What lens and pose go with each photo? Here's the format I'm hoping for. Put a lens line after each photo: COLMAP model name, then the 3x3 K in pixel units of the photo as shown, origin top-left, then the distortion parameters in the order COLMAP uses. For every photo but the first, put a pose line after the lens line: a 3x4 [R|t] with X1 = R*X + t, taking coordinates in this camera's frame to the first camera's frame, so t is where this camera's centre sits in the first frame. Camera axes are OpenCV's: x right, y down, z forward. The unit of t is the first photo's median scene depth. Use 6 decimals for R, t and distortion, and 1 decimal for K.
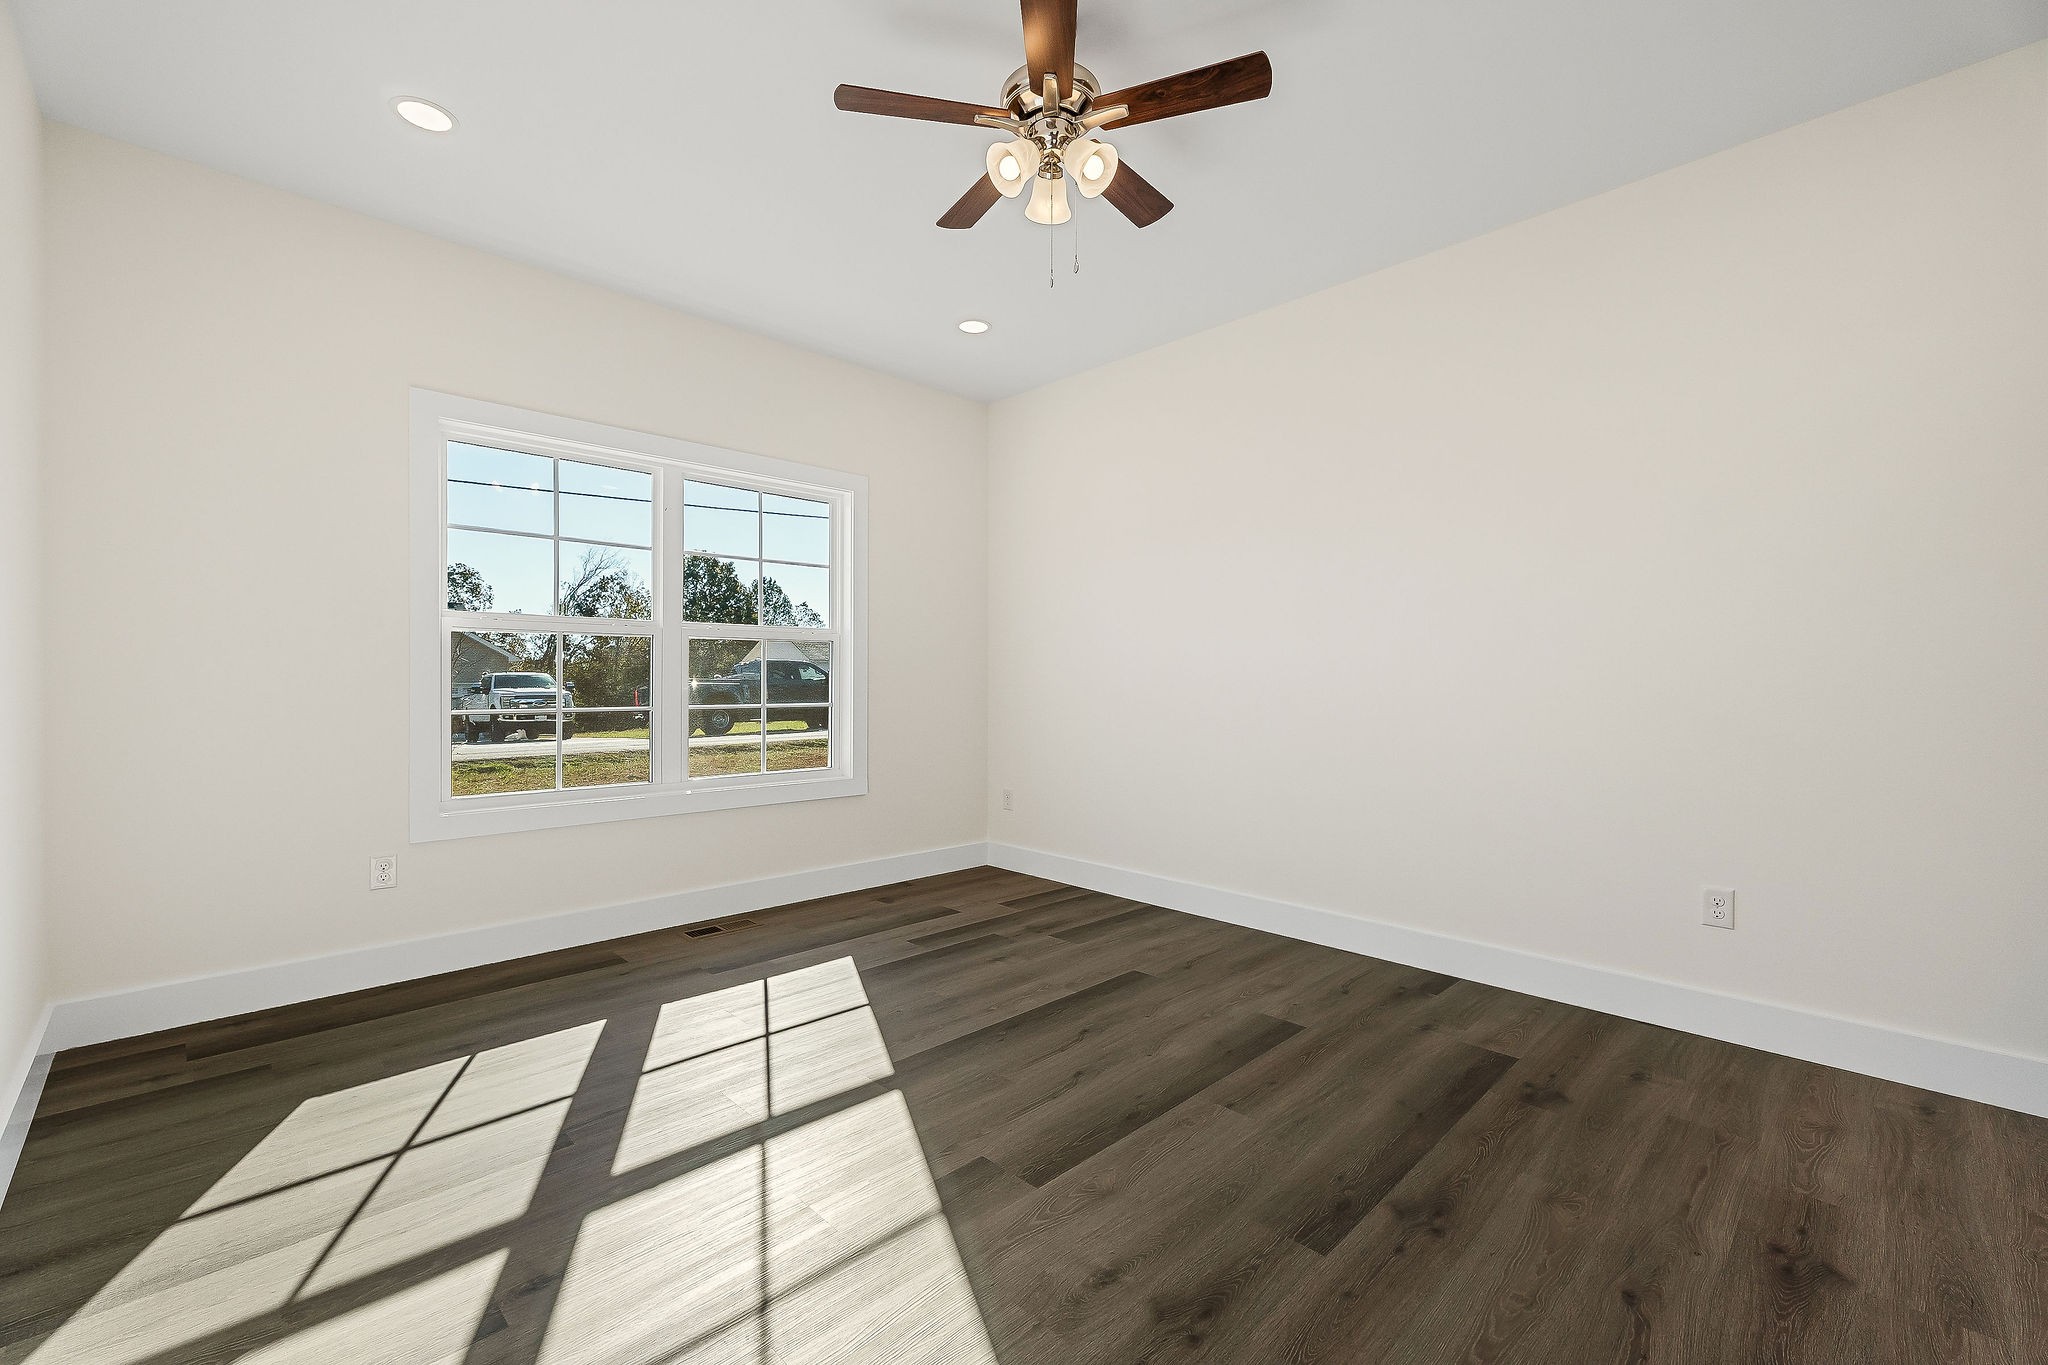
lens RADIAL K [[872.4, 0, 1030.1], [0, 872.4, 684.3], [0, 0, 1]] dist [0.006537, -0.000084]
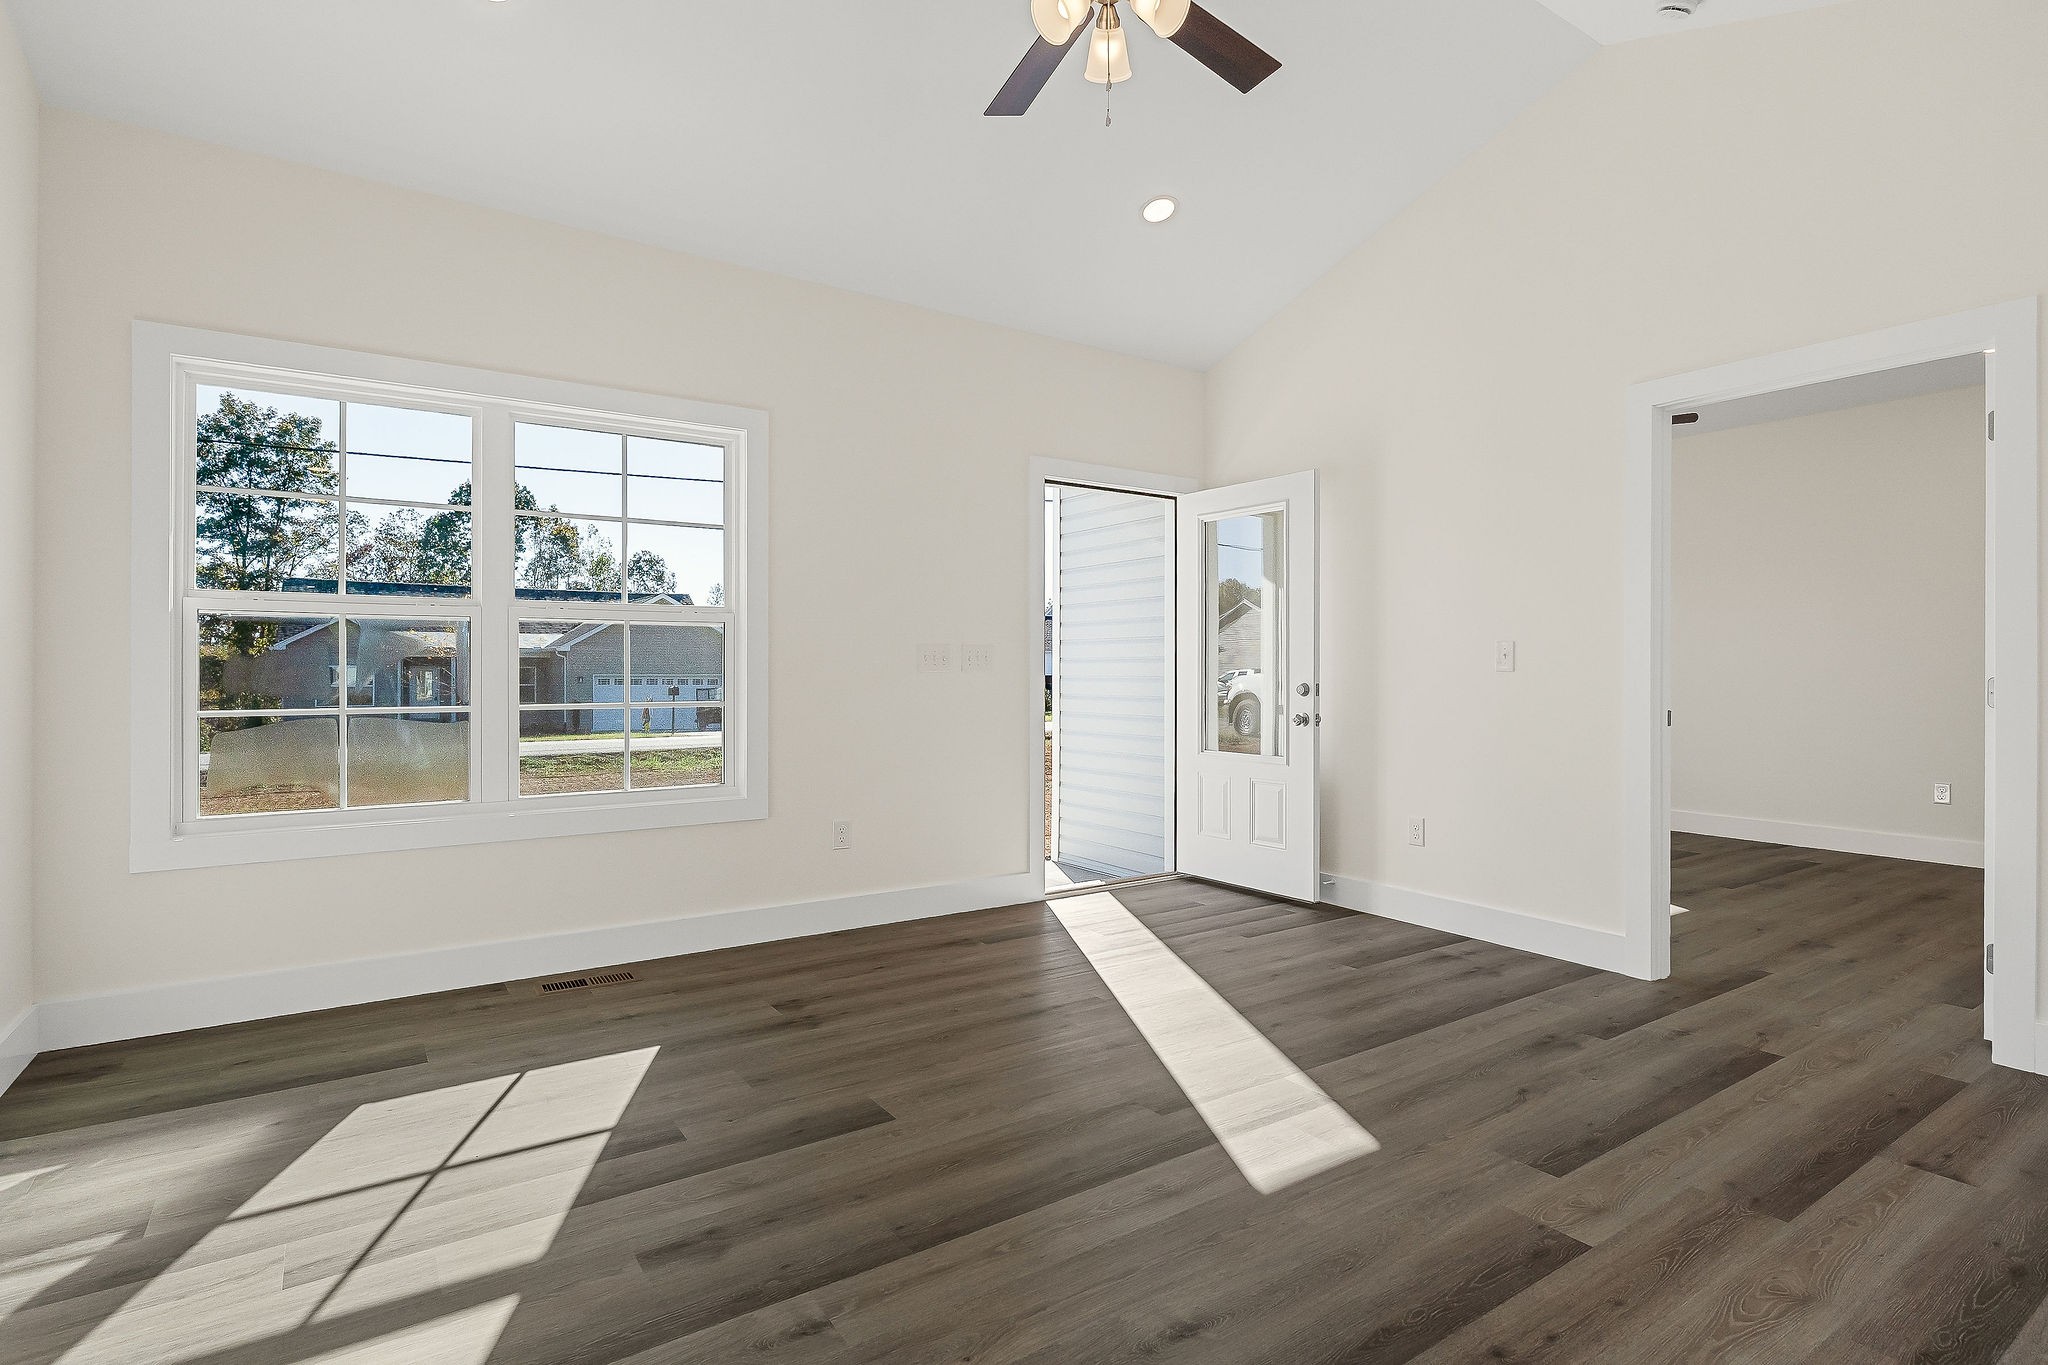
lens RADIAL K [[980.4, 0, 978.1], [0, 980.4, 660.3], [0, 0, 1]] dist [-0.000167, 0.000064]
pose [[0.972576, -0.007196, -0.232473, 0.114720], [0.003643, 0.999870, -0.015711, -0.000151], [0.232556, 0.014433, 0.972476, 0.114772]]
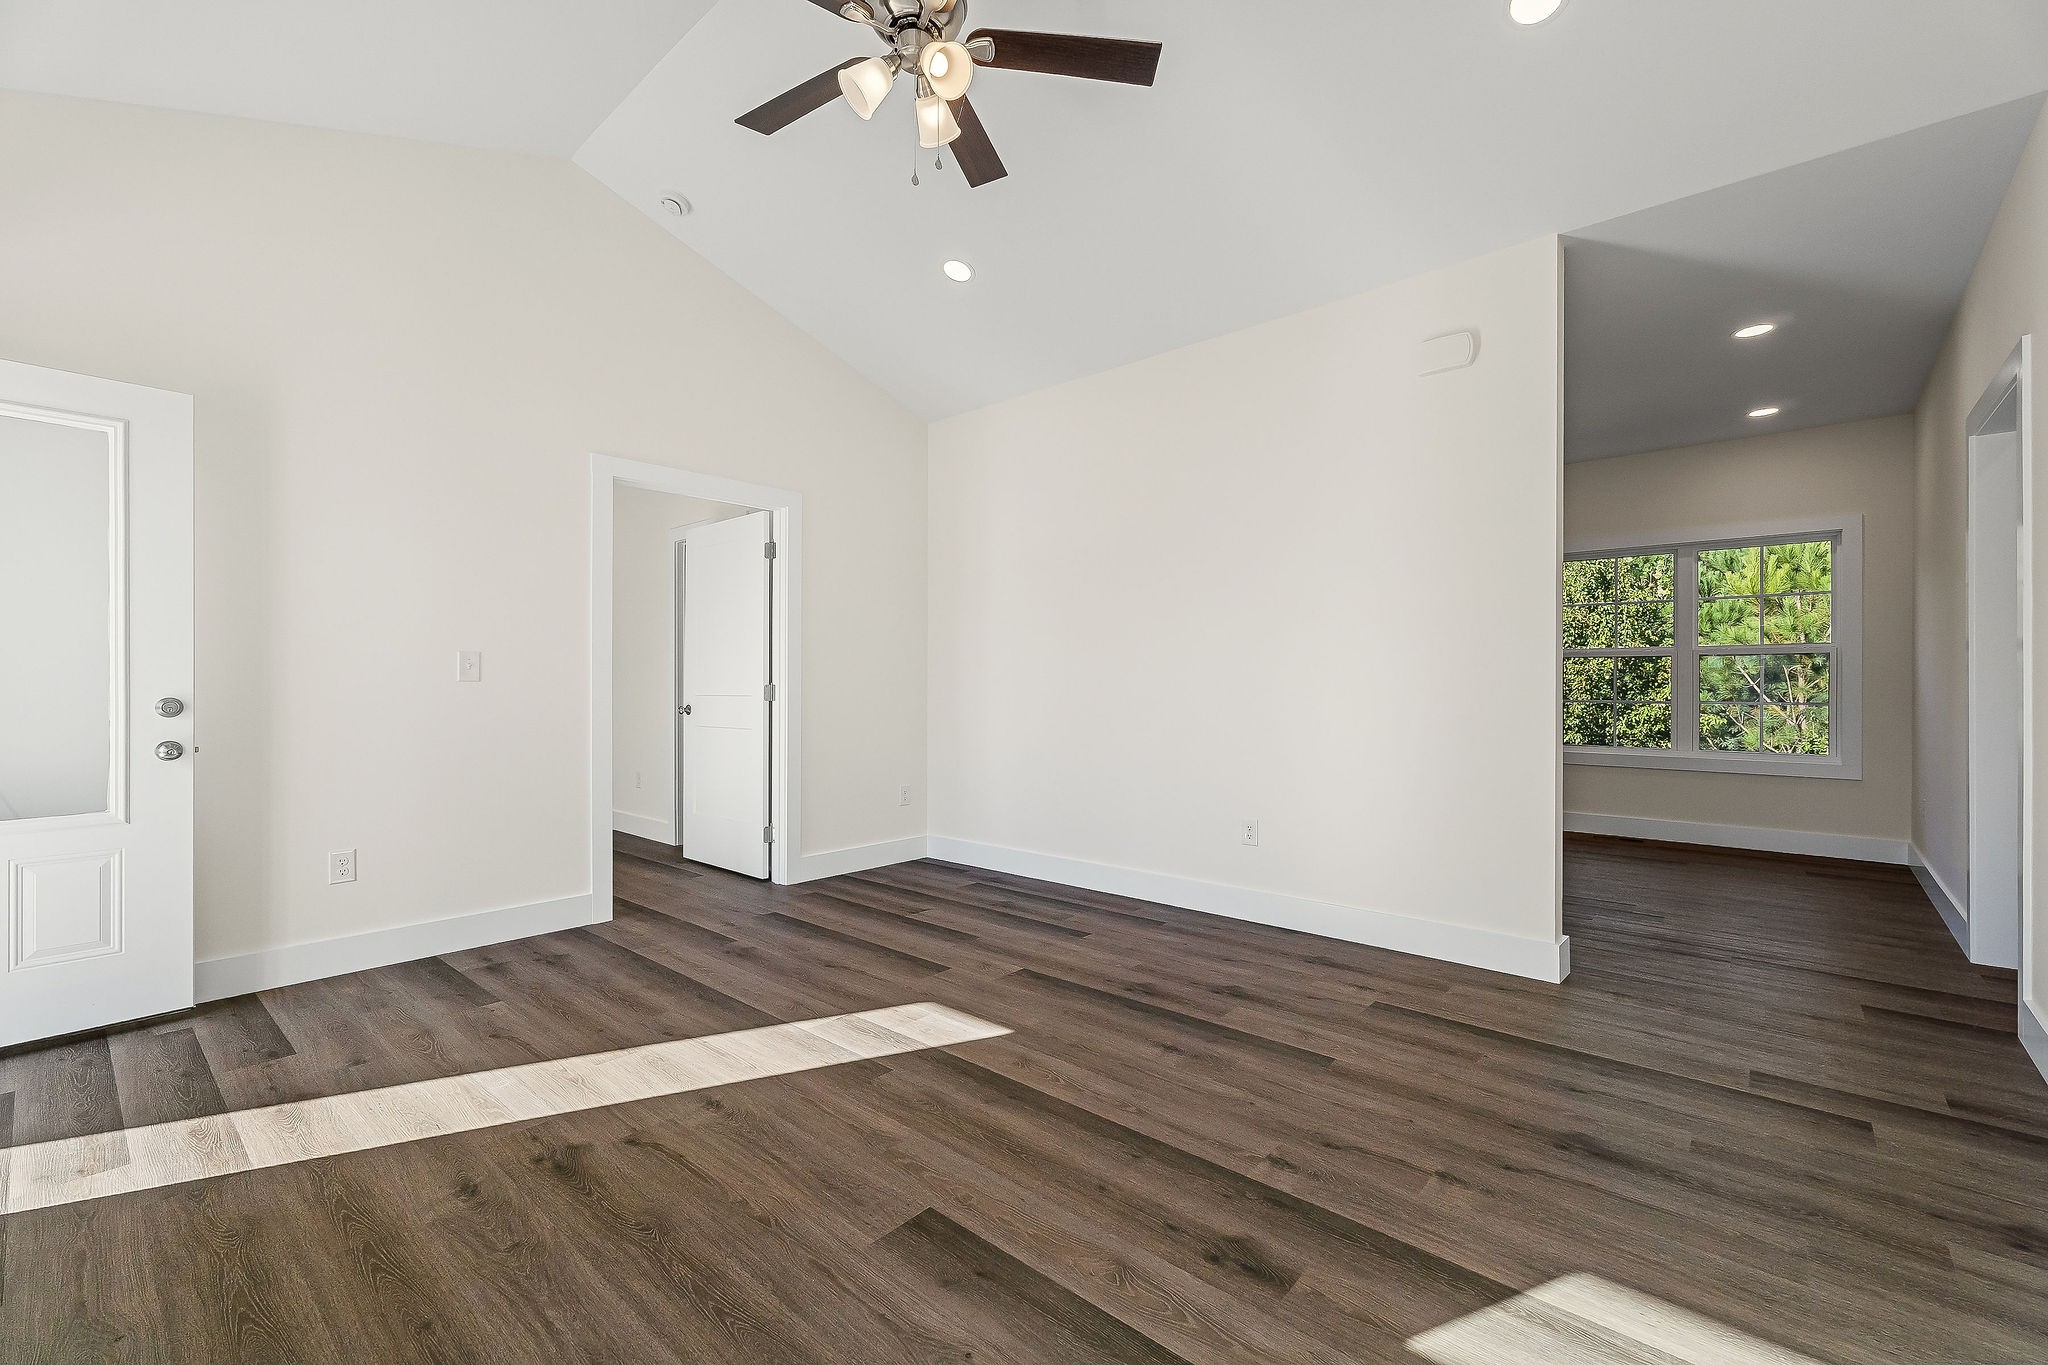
lens RADIAL K [[872.4, 0, 1055.3], [0, 872.4, 710.1], [0, 0, 1]] dist [0.006537, -0.000084]
pose [[-0.059323, -0.038441, 0.997498, -1.891685], [0.005051, 0.999234, 0.038809, -0.009769], [-0.998226, 0.007341, -0.059084, 1.807461]]
